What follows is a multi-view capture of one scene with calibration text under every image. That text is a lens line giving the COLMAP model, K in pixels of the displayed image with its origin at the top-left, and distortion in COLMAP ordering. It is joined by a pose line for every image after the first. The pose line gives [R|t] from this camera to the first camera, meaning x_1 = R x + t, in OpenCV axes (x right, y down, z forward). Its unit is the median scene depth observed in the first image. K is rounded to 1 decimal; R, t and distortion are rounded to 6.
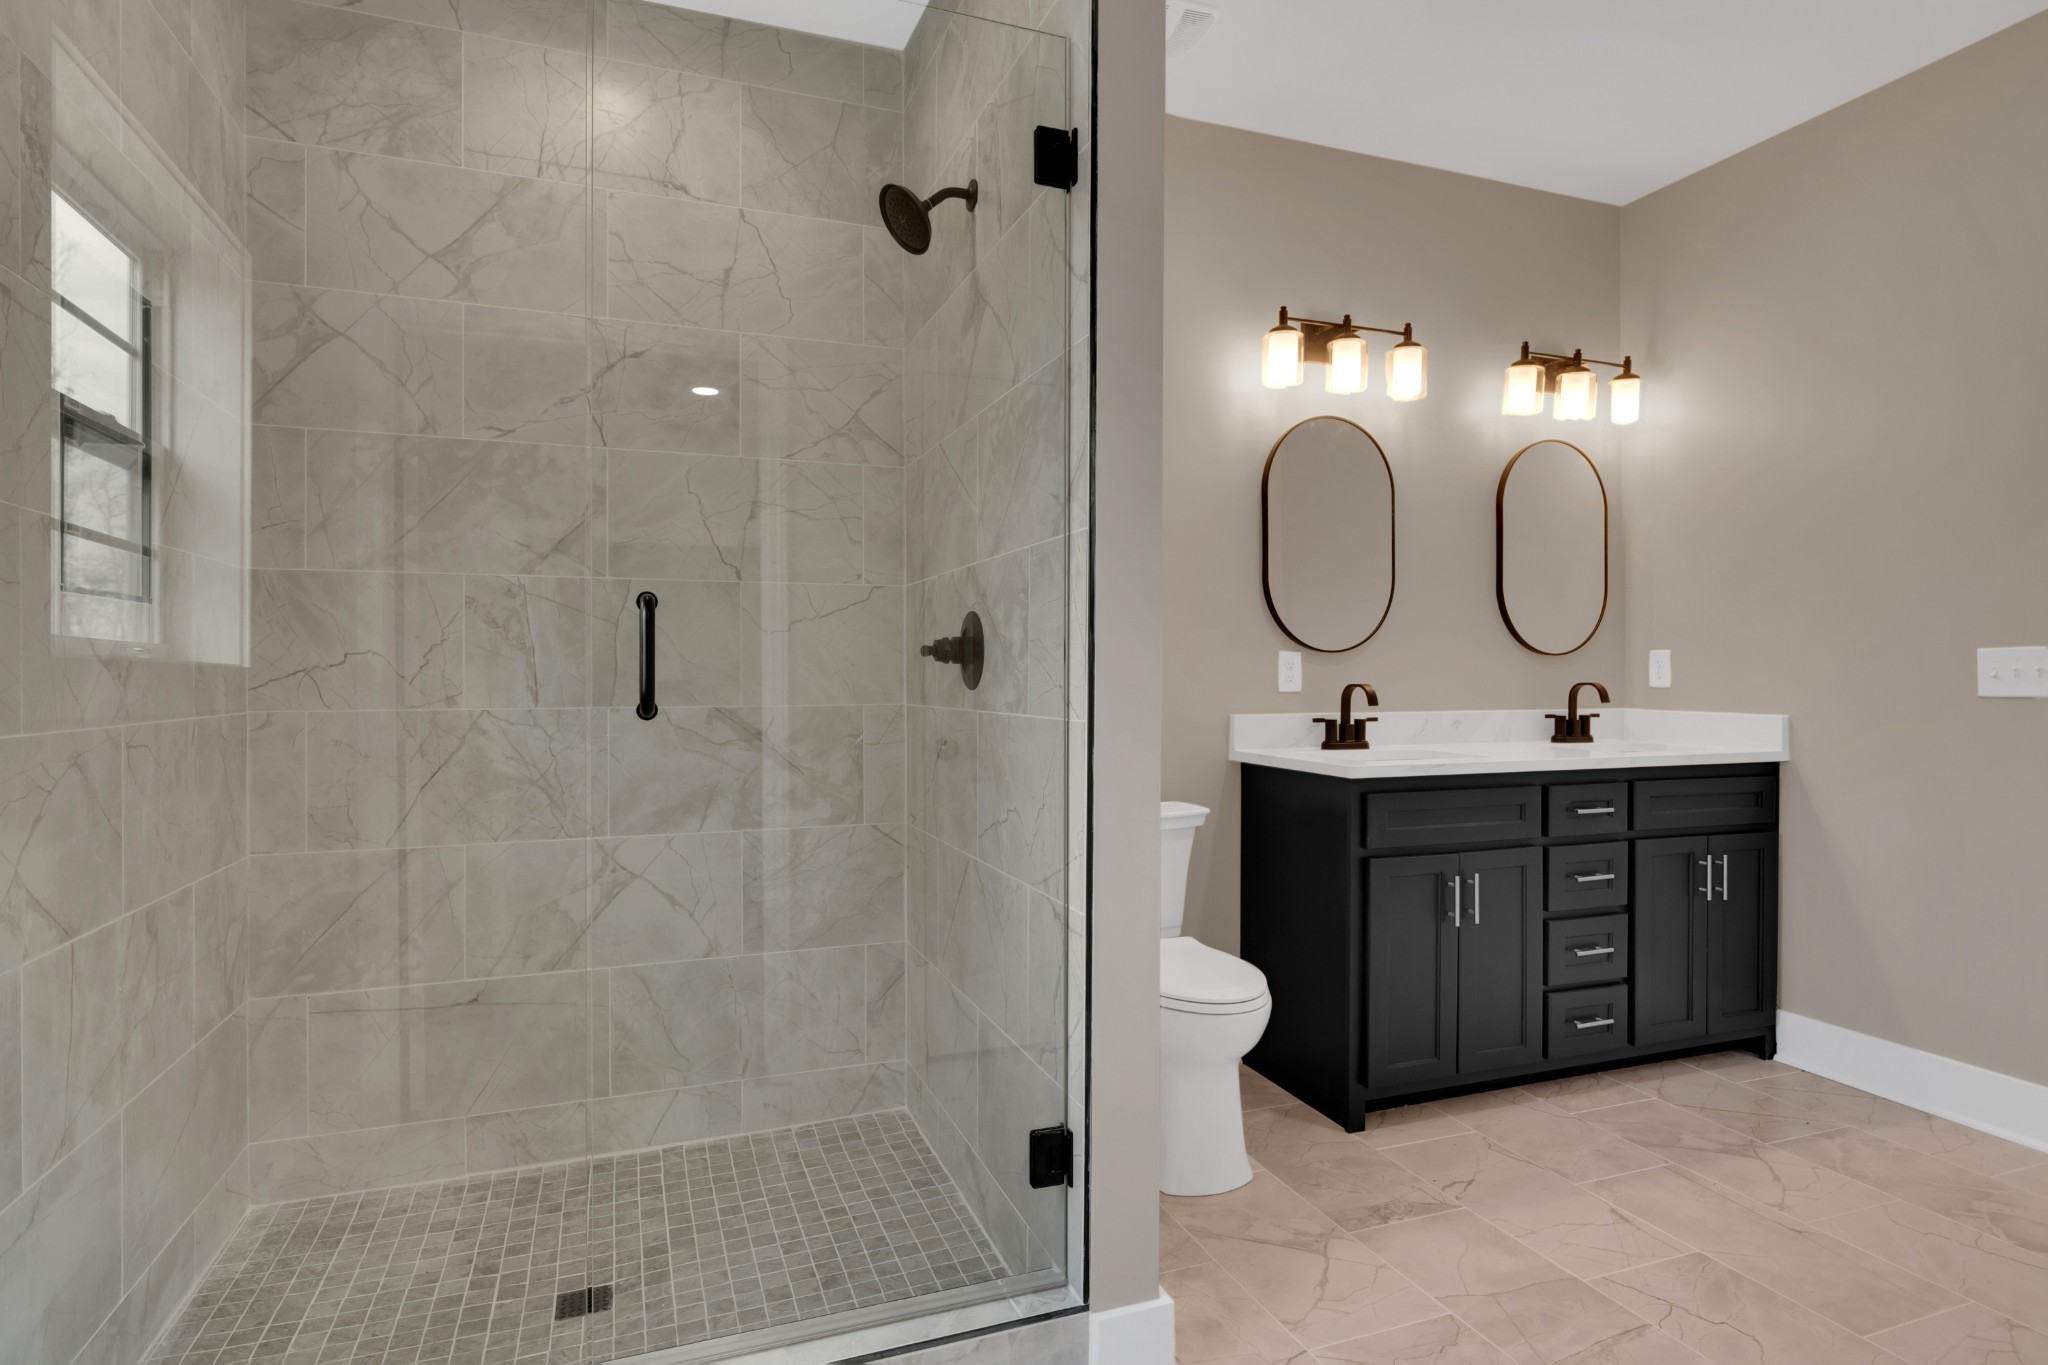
lens RADIAL K [[1044.4, 0, 1024.0], [0, 1044.4, 682.5], [0, 0, 1]] dist [-0.009281, 0.006459]
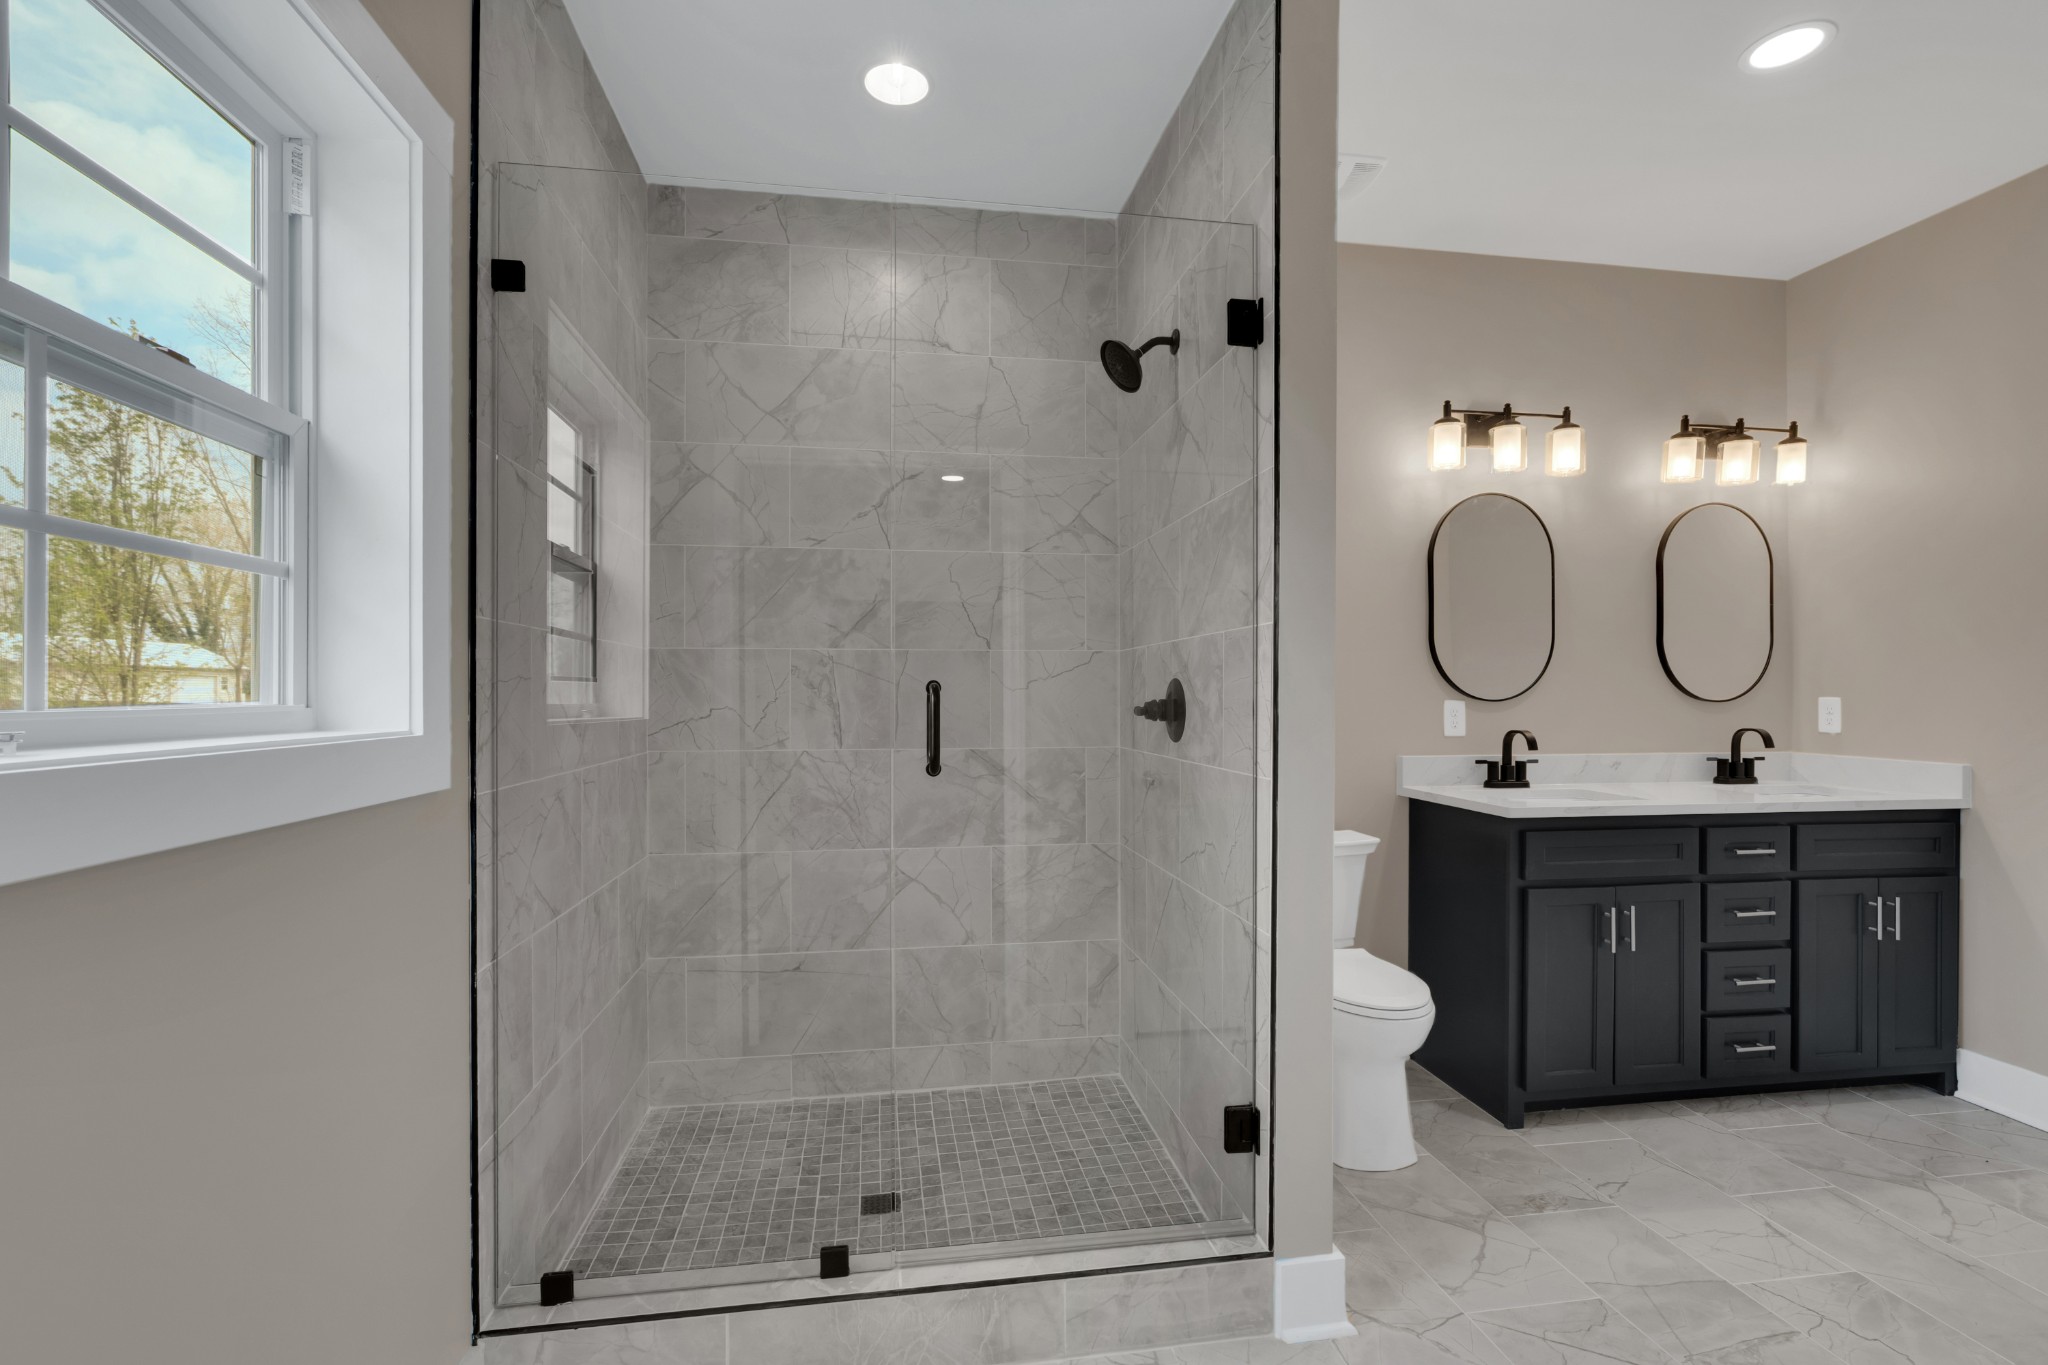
lens RADIAL K [[918.5, 0, 1024.0], [0, 918.5, 682.5], [0, 0, 1]] dist [-0.011616, 0.004505]
pose [[0.979886, -0.000494, -0.199556, -0.008155], [-0.000429, 0.999989, -0.004582, -0.056169], [0.199557, 0.004576, 0.979876, -0.096019]]
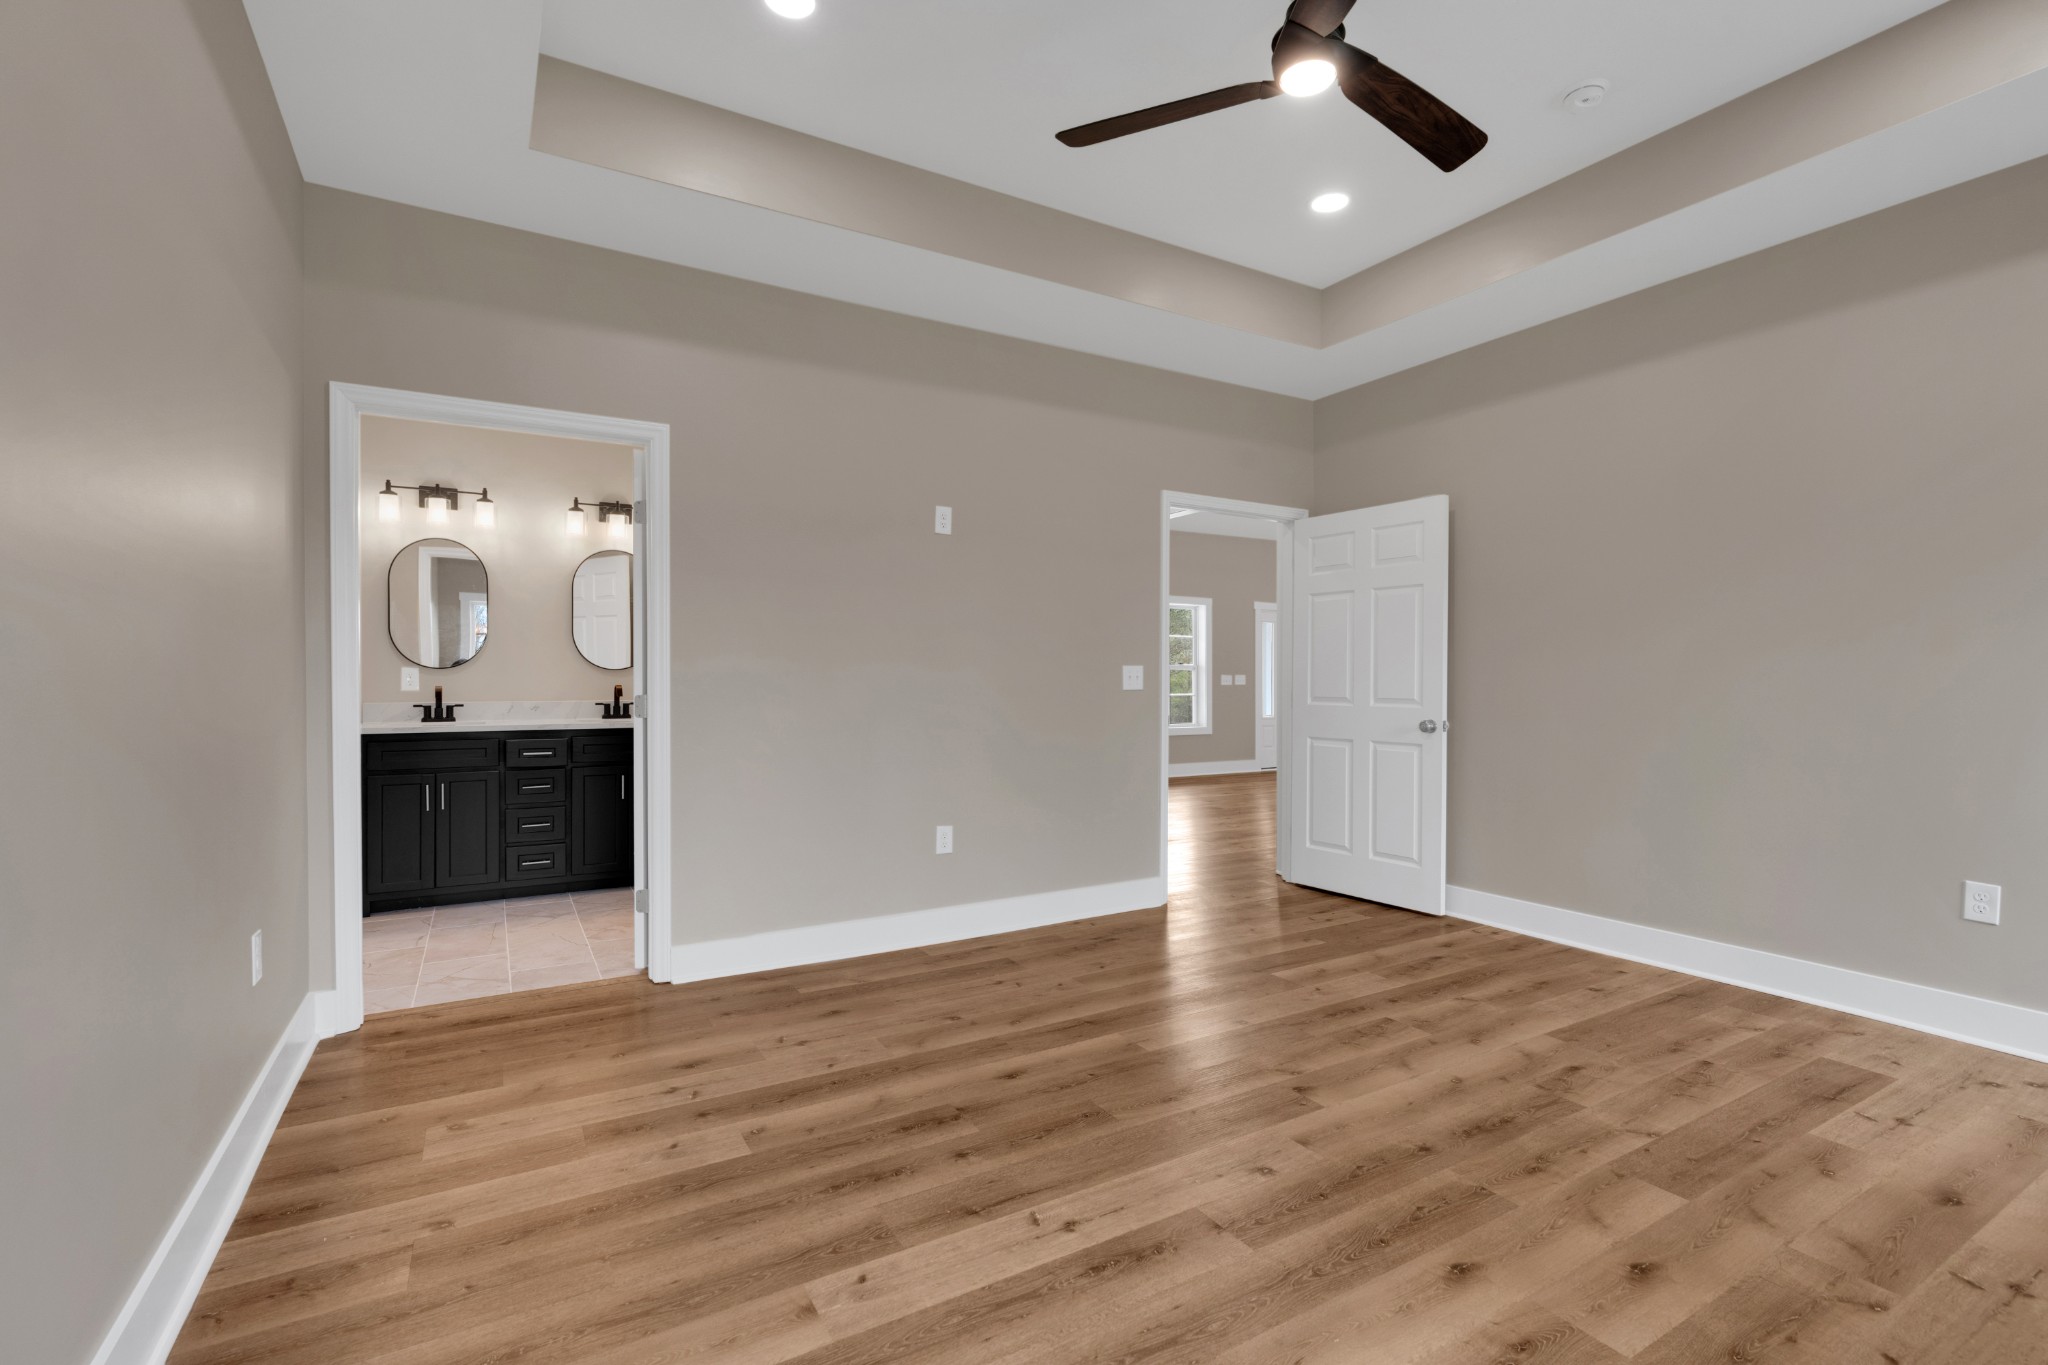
lens RADIAL K [[918.5, 0, 1024.0], [0, 918.5, 682.5], [0, 0, 1]] dist [-0.011616, 0.004505]
pose [[0.985364, 0.000966, 0.170460, 1.309764], [-0.000485, 0.999996, -0.002868, -0.001102], [-0.170462, 0.002744, 0.985361, -0.939918]]
